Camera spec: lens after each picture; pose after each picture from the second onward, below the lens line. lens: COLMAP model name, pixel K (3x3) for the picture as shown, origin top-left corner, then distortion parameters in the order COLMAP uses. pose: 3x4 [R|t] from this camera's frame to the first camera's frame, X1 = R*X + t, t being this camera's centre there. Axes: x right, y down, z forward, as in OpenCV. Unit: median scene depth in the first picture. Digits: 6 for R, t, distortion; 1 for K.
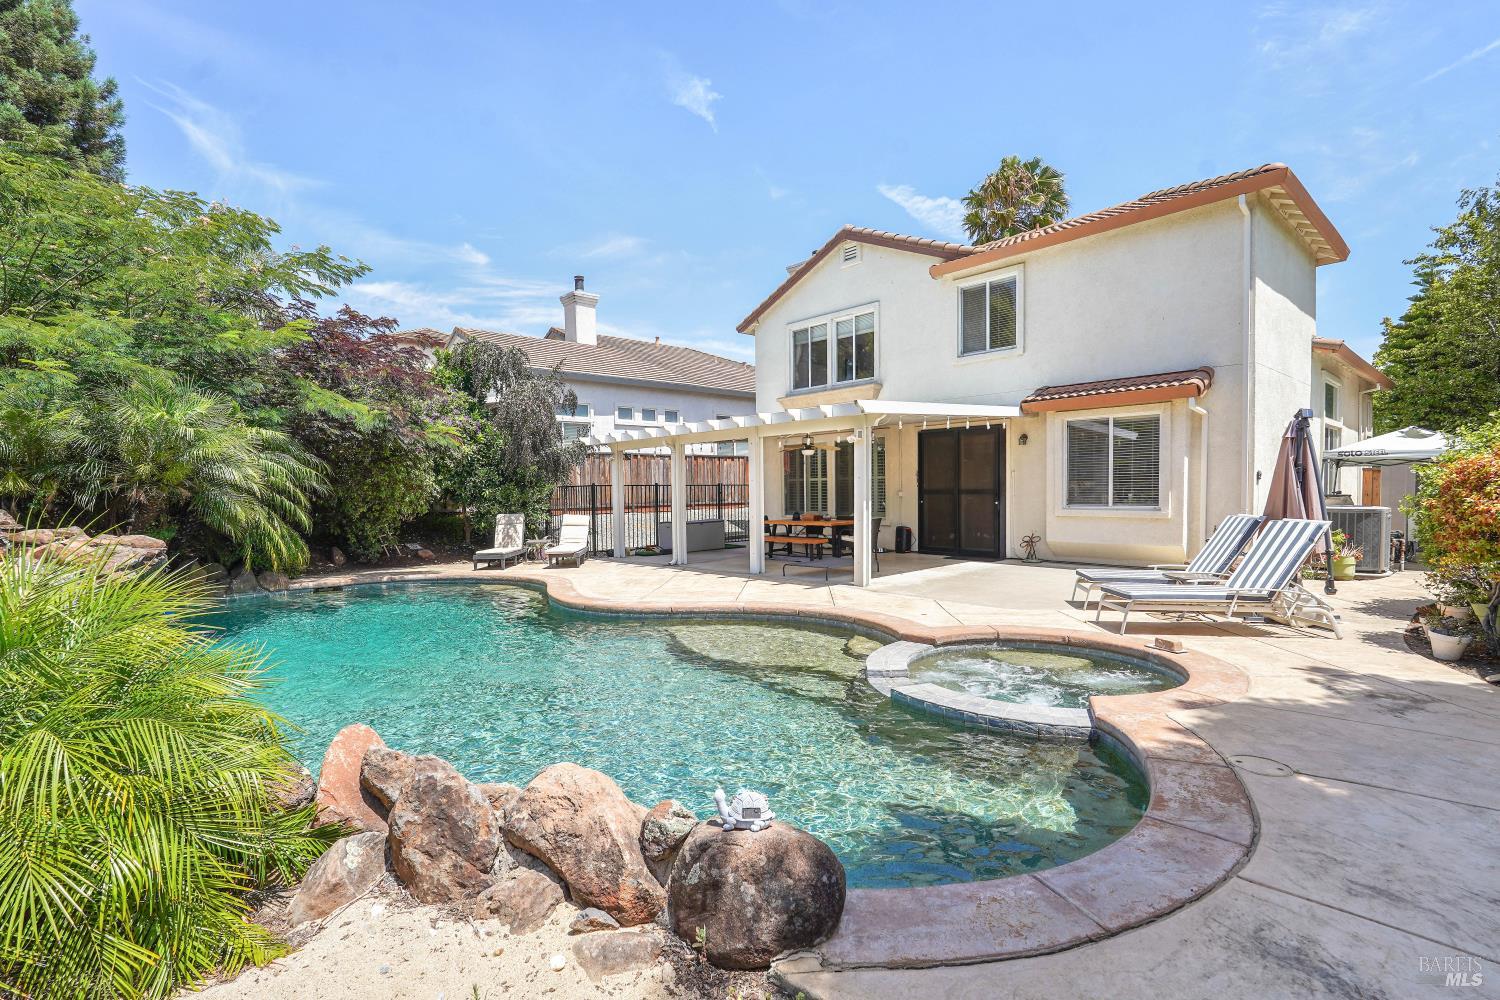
lens RADIAL K [[671.6, 0, 739.2], [0, 671.6, 518.9], [0, 0, 1]] dist [-0.014196, 0.008112]
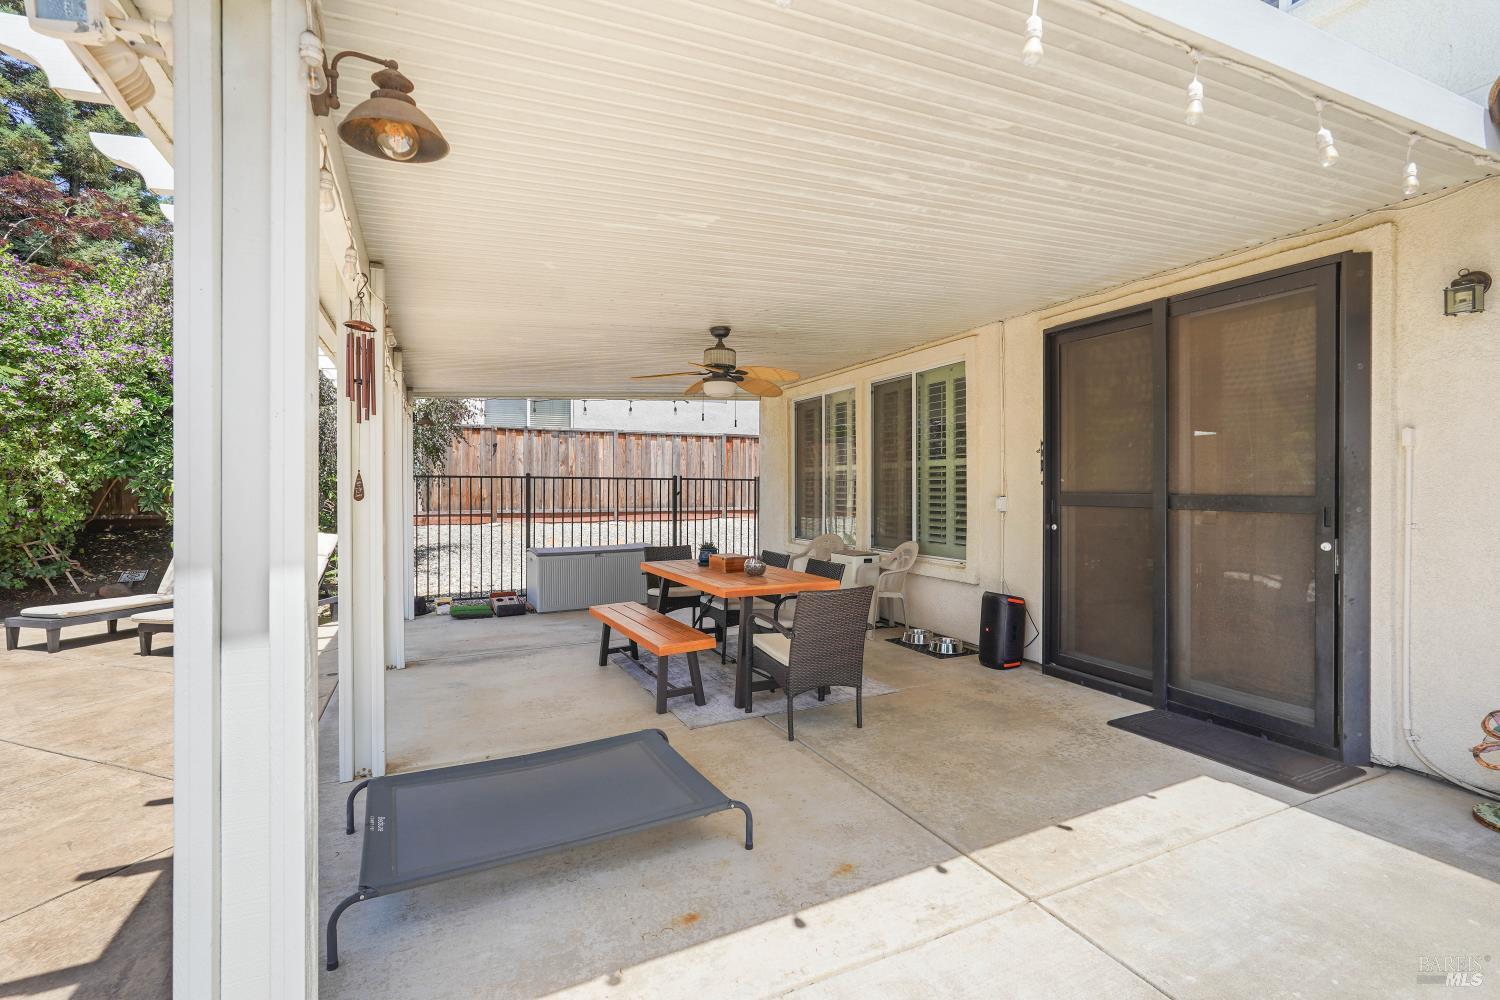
lens RADIAL K [[671.6, 0, 748.1], [0, 671.6, 496.1], [0, 0, 1]] dist [-0.014196, 0.008112]
pose [[0.962540, 0.016846, -0.270616, 0.210448], [-0.025423, 0.999278, -0.028220, -0.027977], [0.269945, 0.034043, 0.962274, 0.611249]]
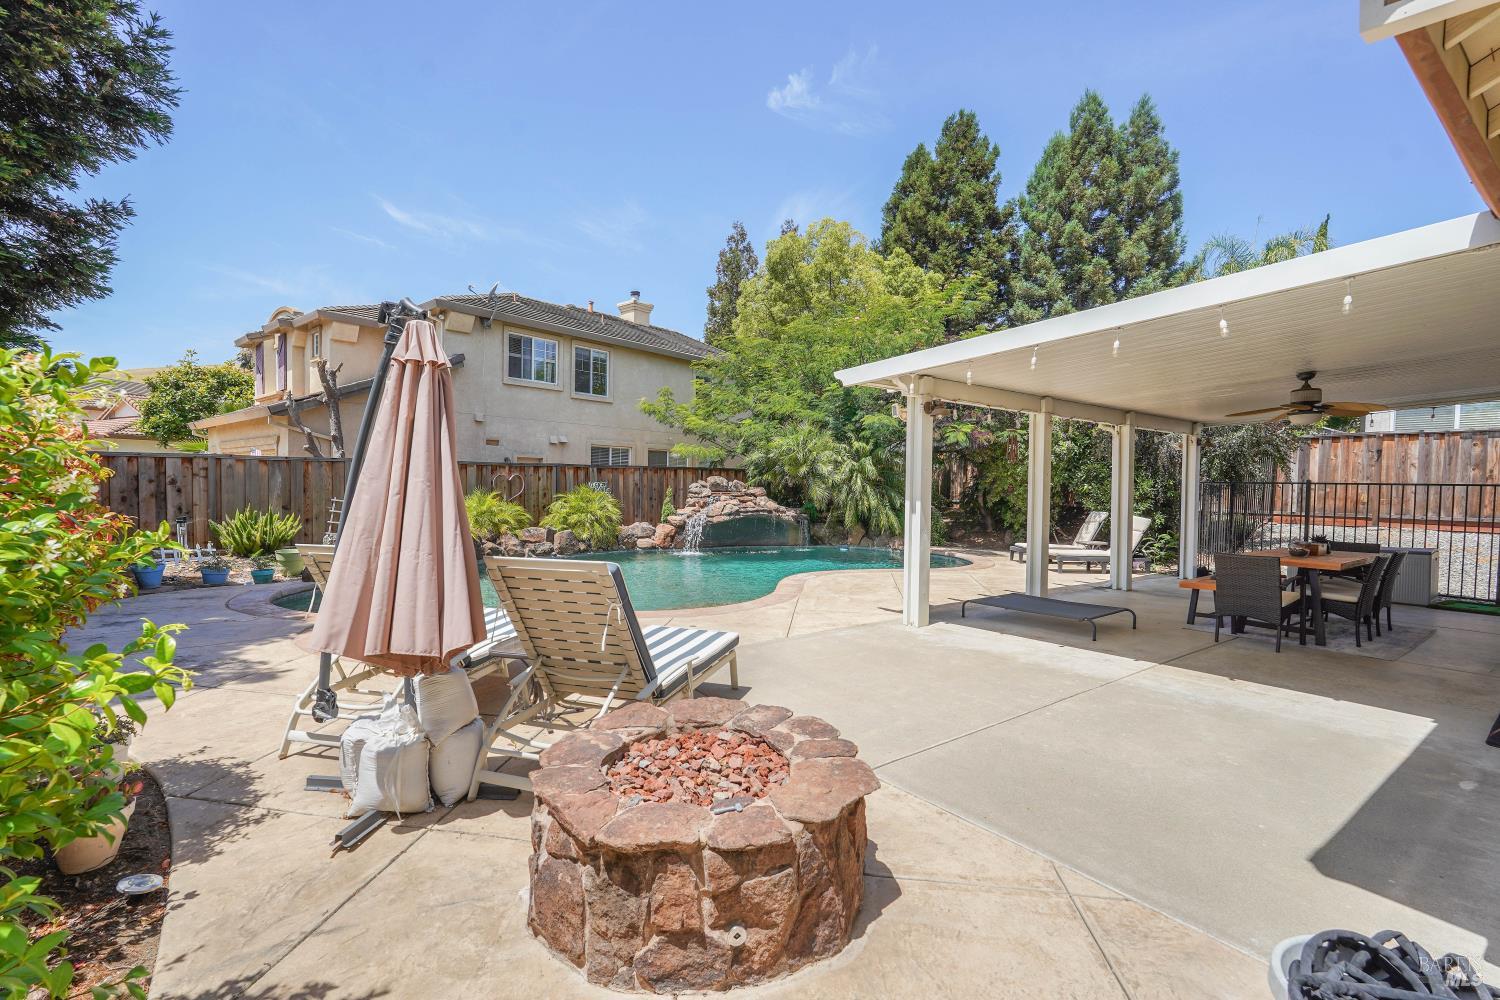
lens RADIAL K [[671.6, 0, 749.0], [0, 671.6, 493.2], [0, 0, 1]] dist [-0.014196, 0.008112]
pose [[-0.074846, 0.026458, -0.996844, 0.615787], [-0.058770, 0.997793, 0.030896, -0.033144], [0.995462, 0.060897, -0.073126, 0.592455]]
